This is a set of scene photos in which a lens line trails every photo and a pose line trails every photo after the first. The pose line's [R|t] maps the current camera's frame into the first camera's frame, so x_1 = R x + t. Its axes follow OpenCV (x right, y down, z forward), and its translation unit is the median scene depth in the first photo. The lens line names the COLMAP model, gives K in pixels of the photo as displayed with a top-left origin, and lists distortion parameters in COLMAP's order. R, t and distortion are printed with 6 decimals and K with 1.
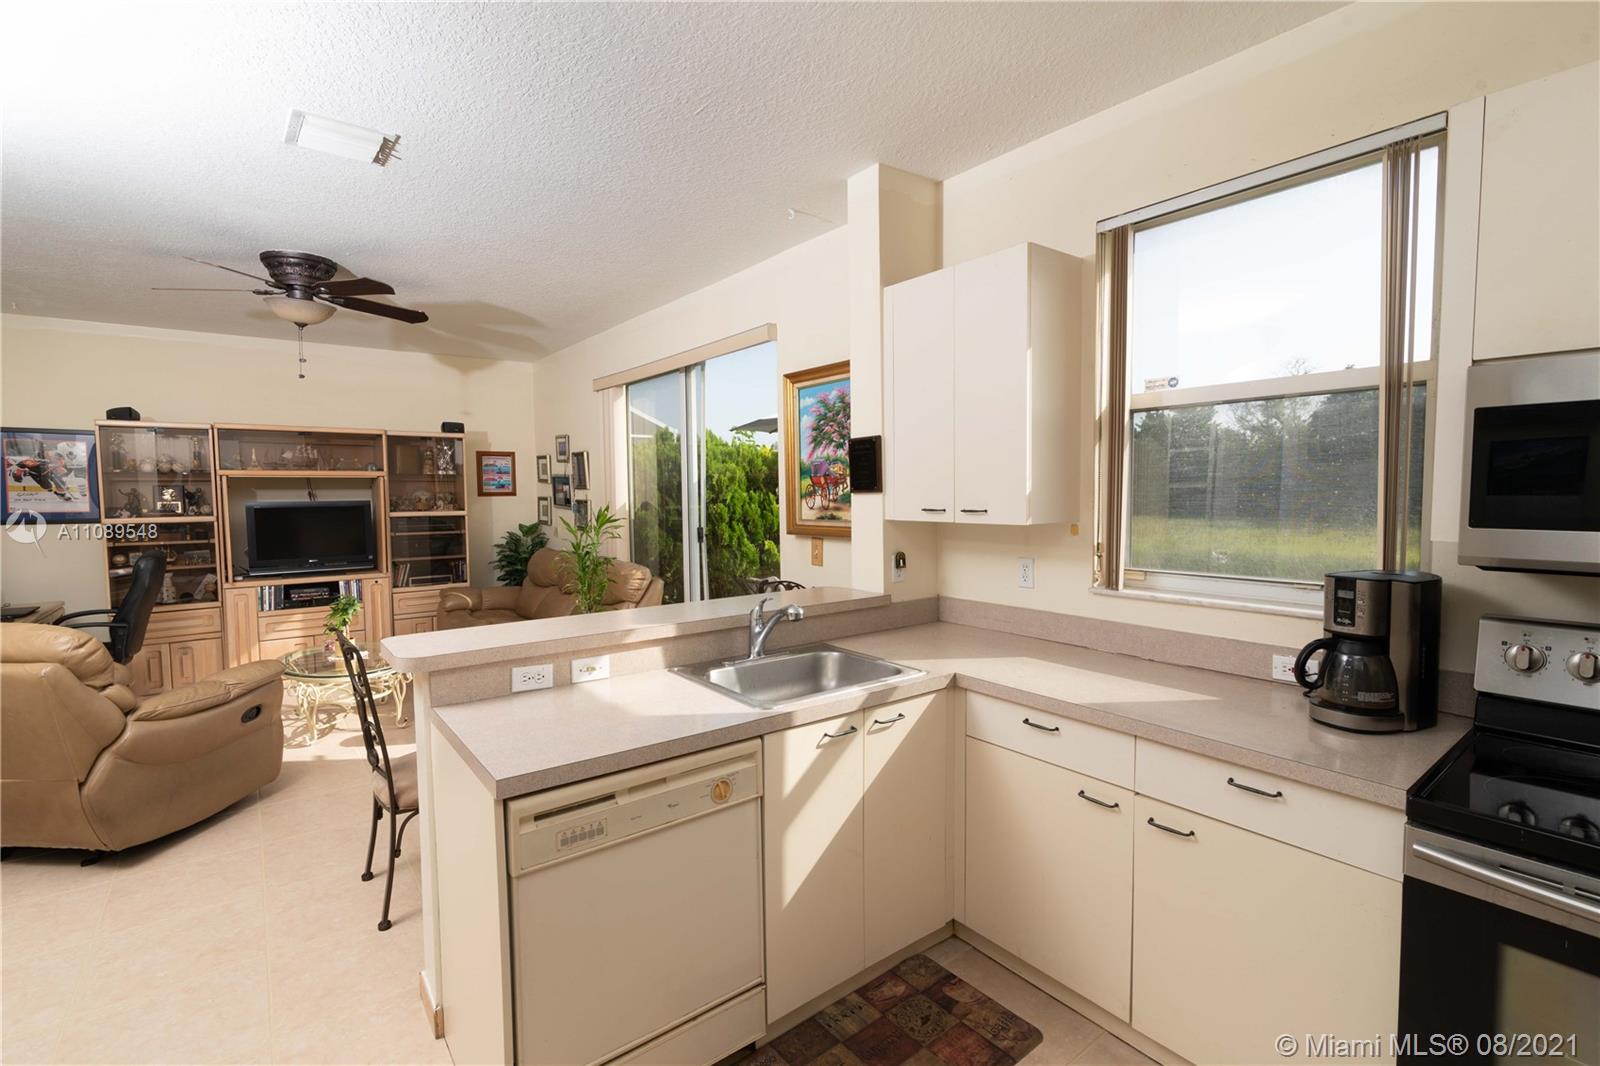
lens RADIAL K [[737.1, 0, 806.8], [0, 737.1, 528.8], [0, 0, 1]] dist [0.000975, -0.000114]
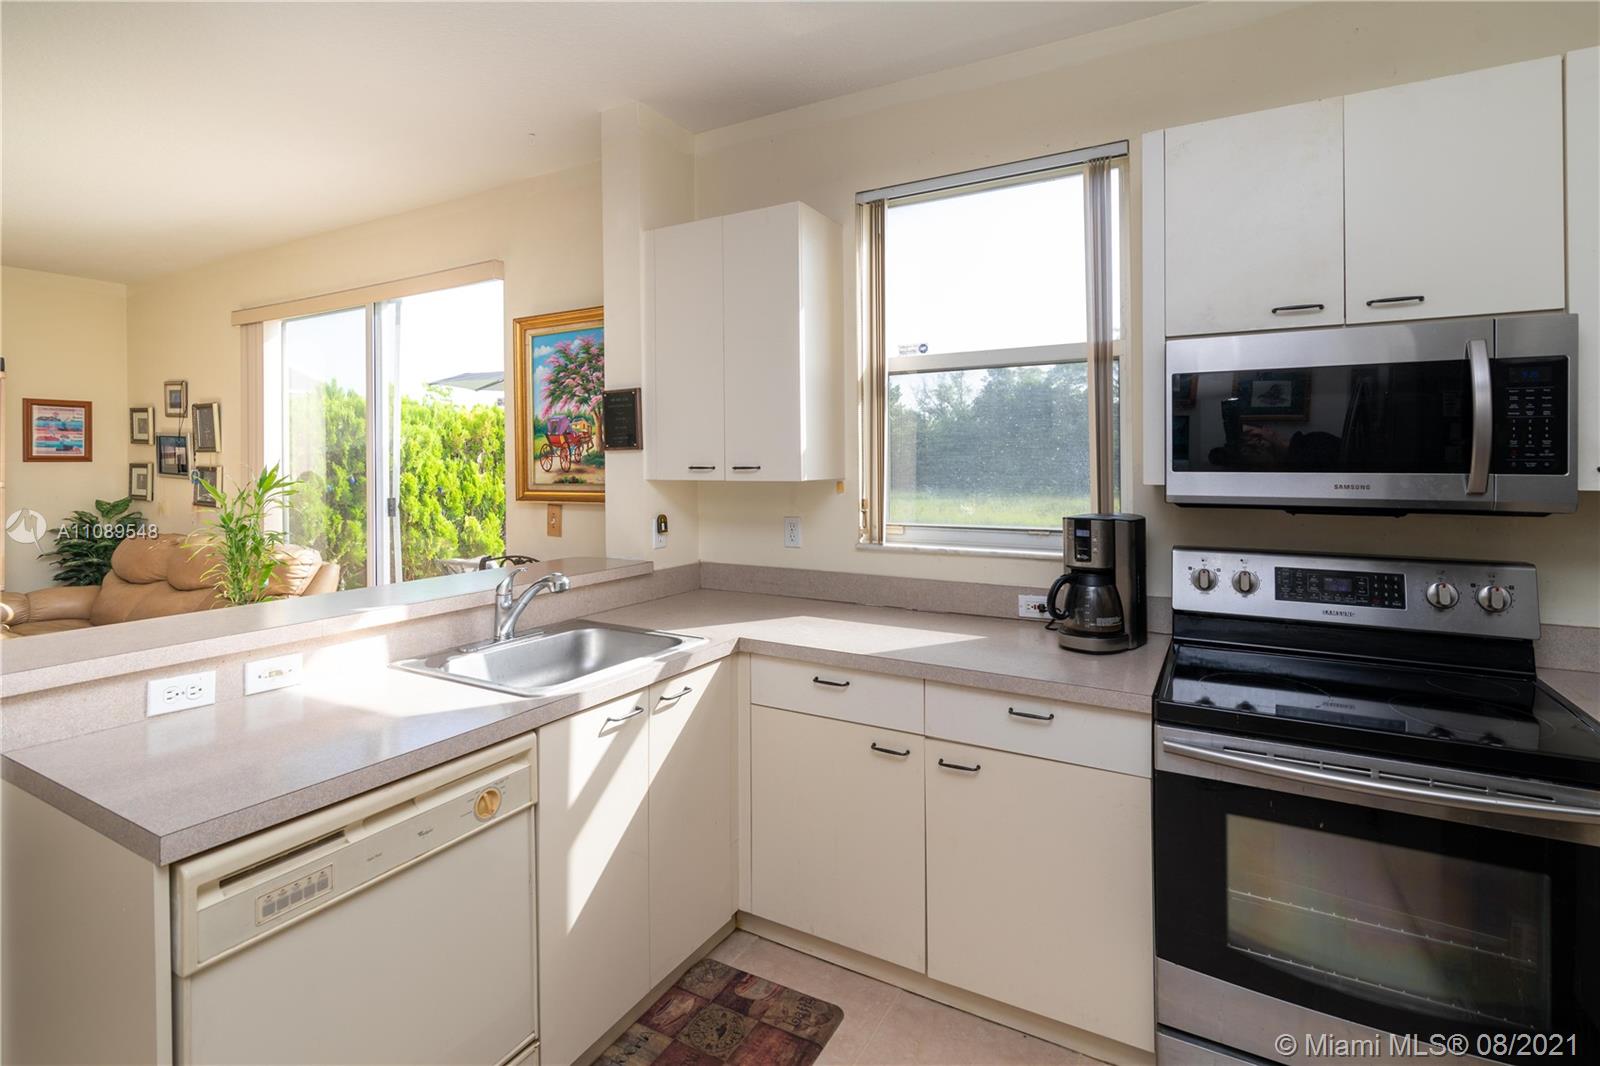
lens RADIAL K [[767.3, 0, 827.4], [0, 767.3, 455.4], [0, 0, 1]] dist [0.000738, -0.000636]
pose [[0.916404, 0.007675, 0.400181, -0.044069], [0.018803, 0.997887, -0.062198, 0.013558], [-0.399813, 0.064523, 0.914323, 0.023811]]
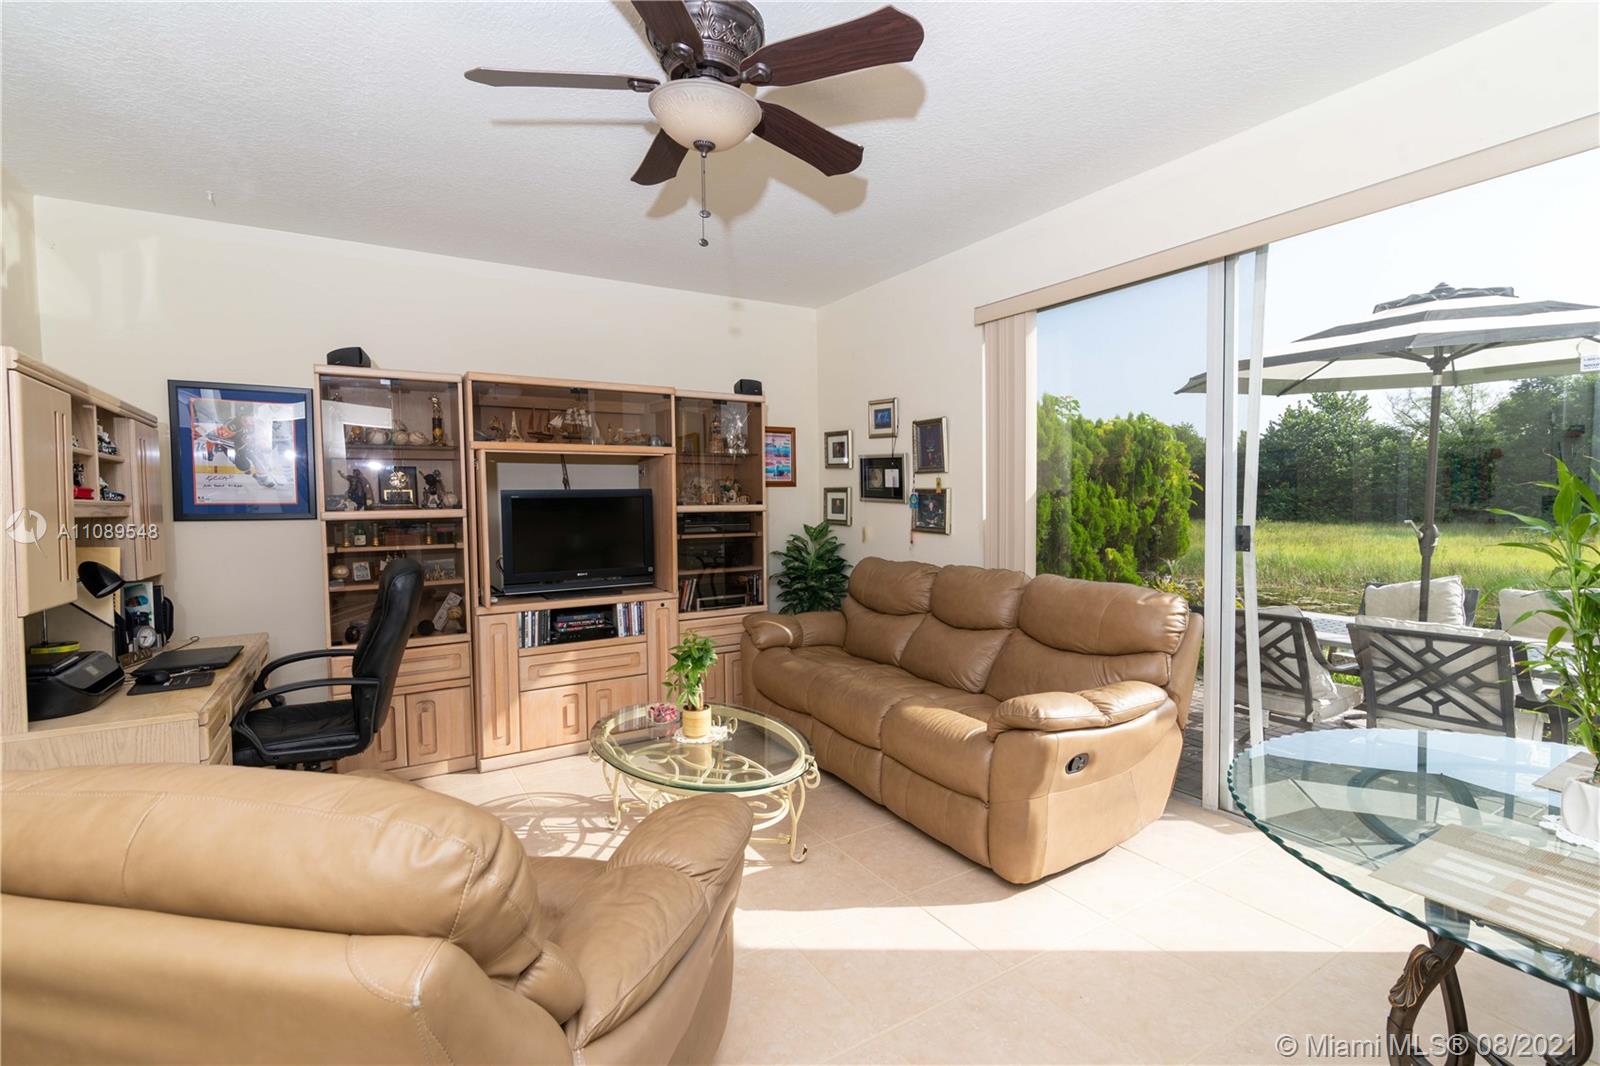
lens RADIAL K [[737.1, 0, 806.8], [0, 737.1, 528.8], [0, 0, 1]] dist [0.000975, -0.000114]
pose [[0.994222, 0.000675, -0.107340, -0.421017], [-0.001788, 0.999946, -0.010268, 0.007703], [0.107327, 0.010400, 0.994169, 0.359813]]
